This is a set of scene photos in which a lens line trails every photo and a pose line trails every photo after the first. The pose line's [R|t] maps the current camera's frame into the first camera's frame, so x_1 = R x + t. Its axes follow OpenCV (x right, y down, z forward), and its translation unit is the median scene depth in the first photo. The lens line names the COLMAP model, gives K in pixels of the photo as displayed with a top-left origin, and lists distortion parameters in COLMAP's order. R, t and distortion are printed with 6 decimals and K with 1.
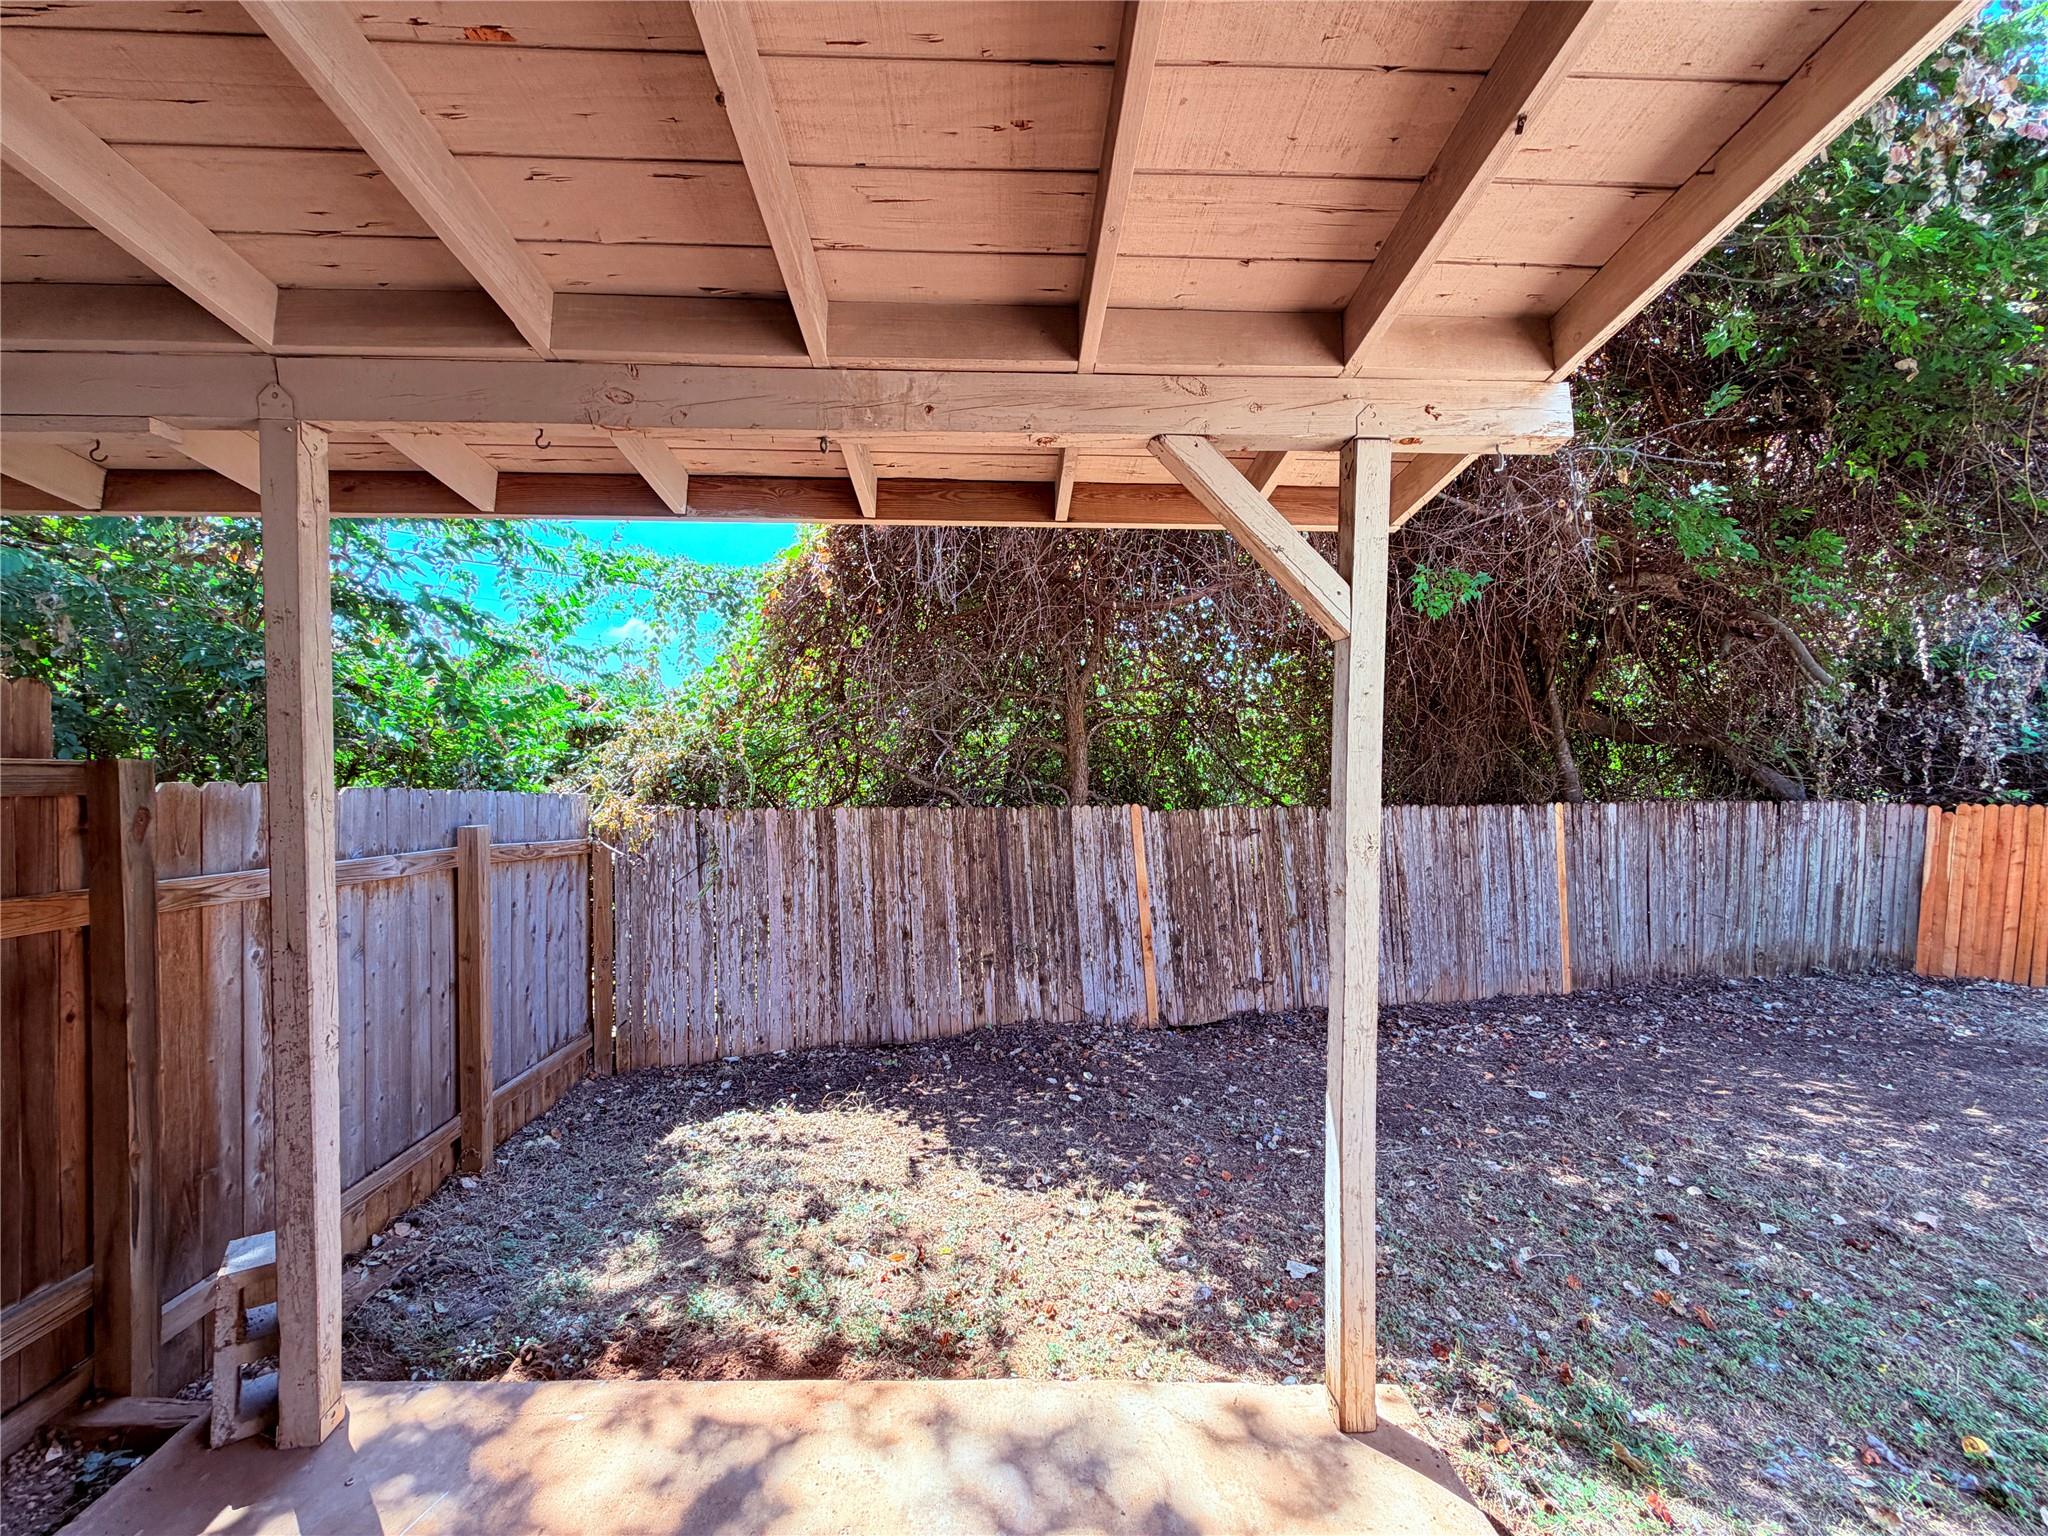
lens RADIAL K [[829.9, 0, 1007.6], [0, 829.9, 765.4], [0, 0, 1]] dist [-0.004424, 0.000376]
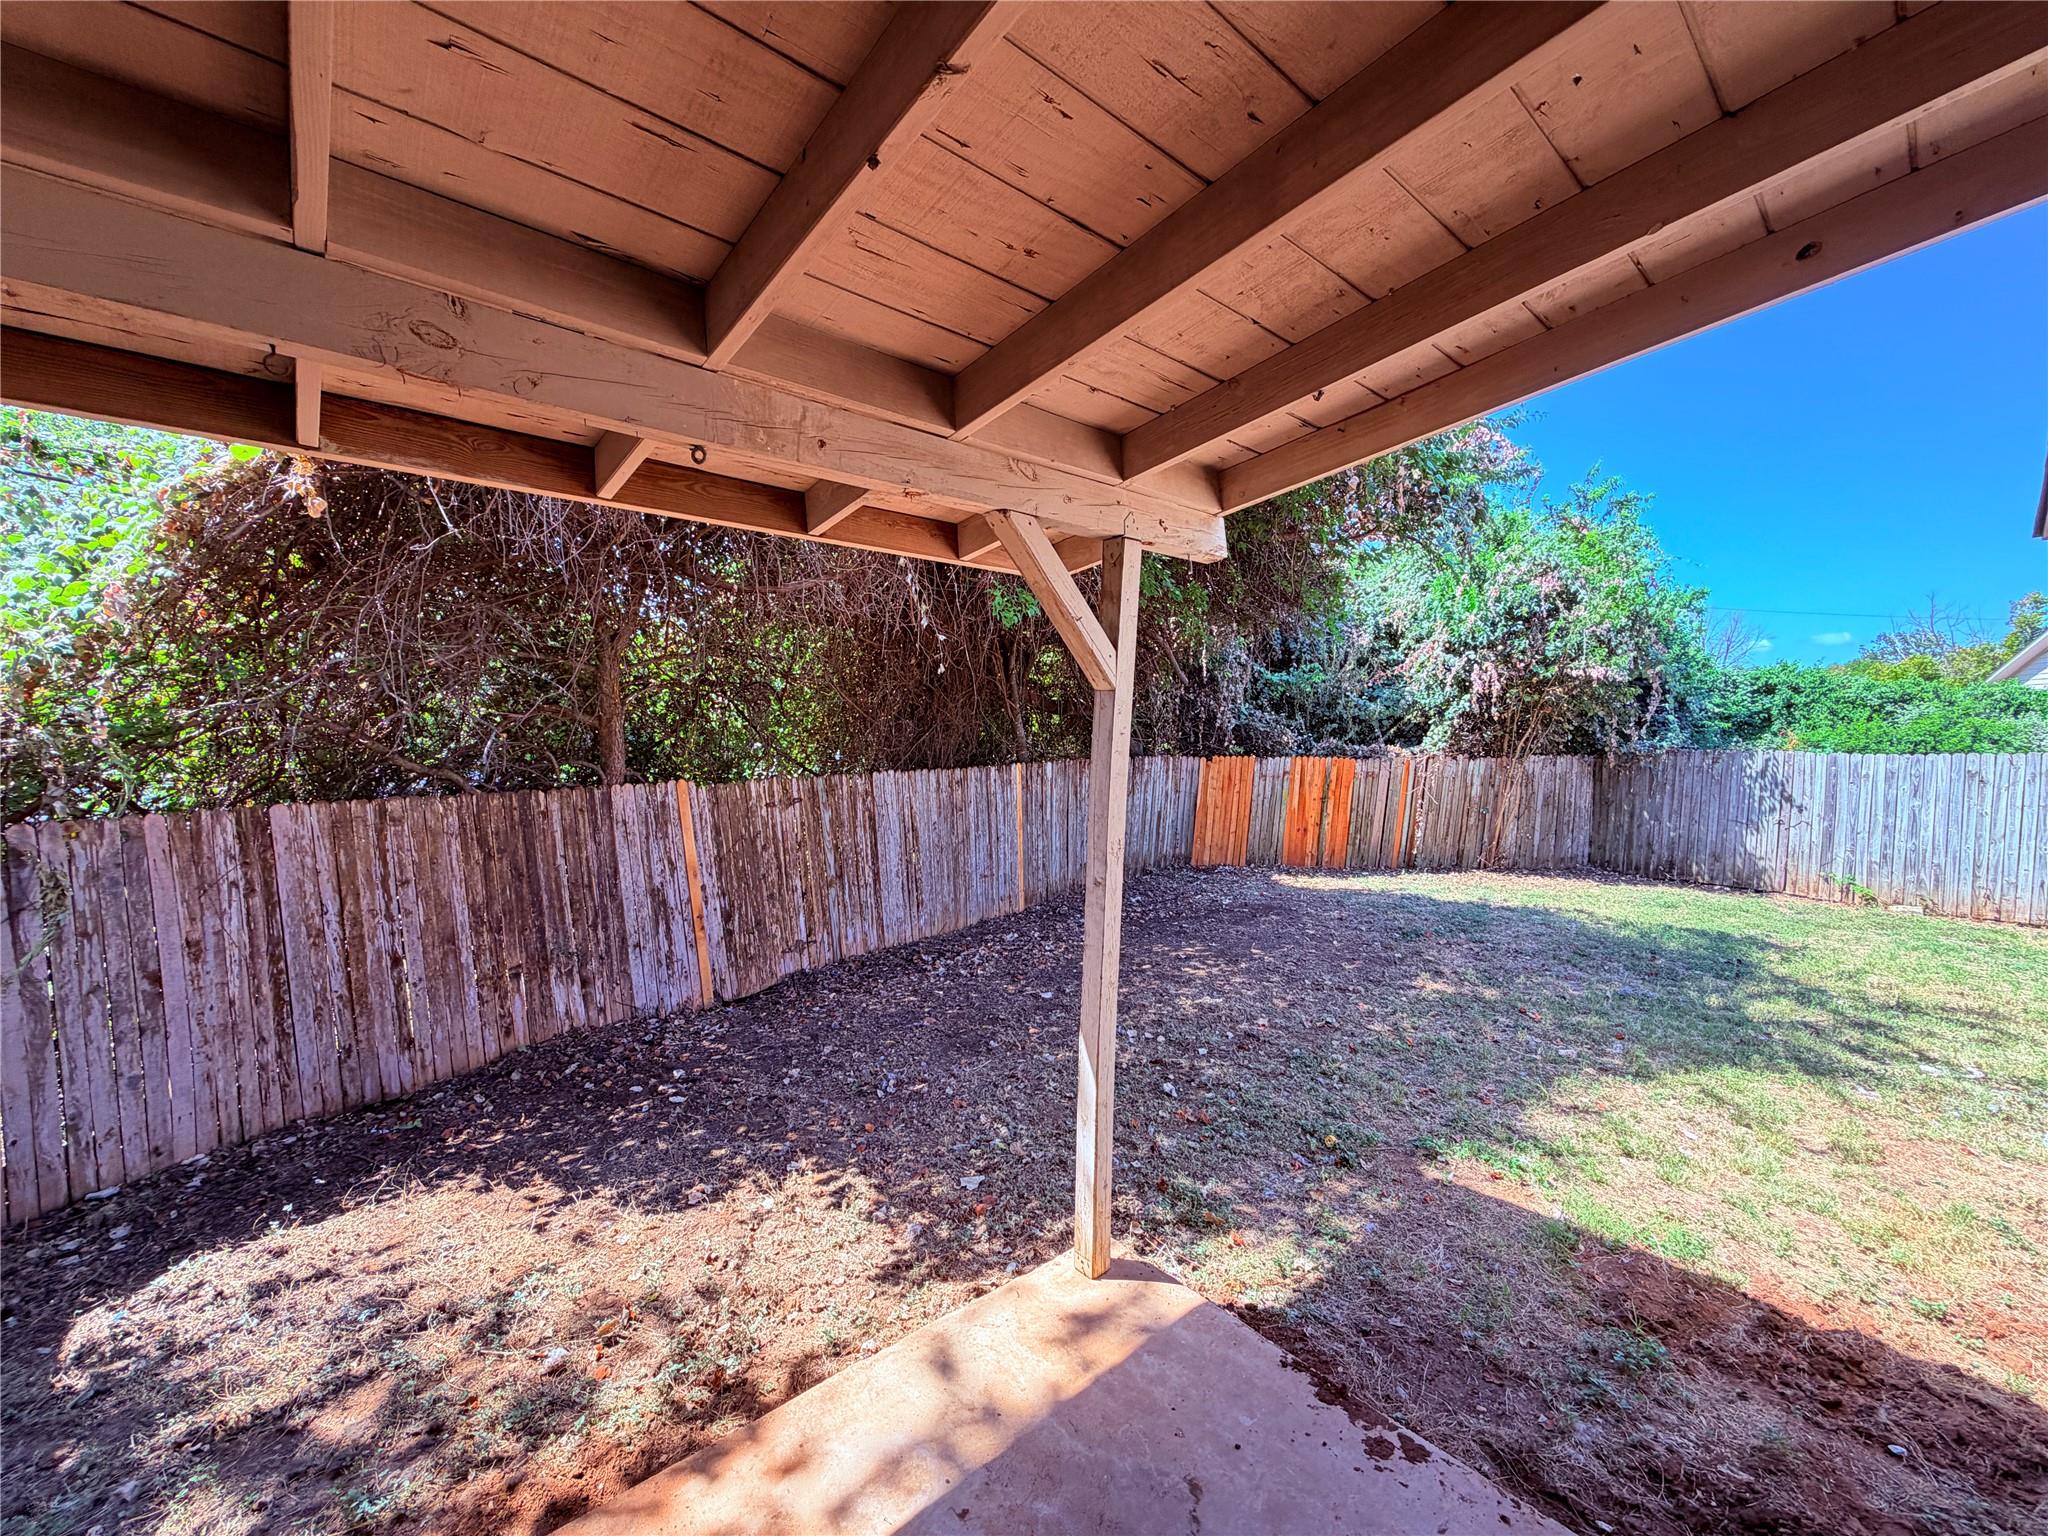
lens RADIAL K [[829.9, 0, 1030.2], [0, 829.9, 765.7], [0, 0, 1]] dist [-0.004424, 0.000376]
pose [[0.763377, -0.032014, 0.645160, -0.164128], [-0.010959, 0.997986, 0.062489, -0.035790], [-0.645861, -0.054773, 0.761488, 0.026569]]
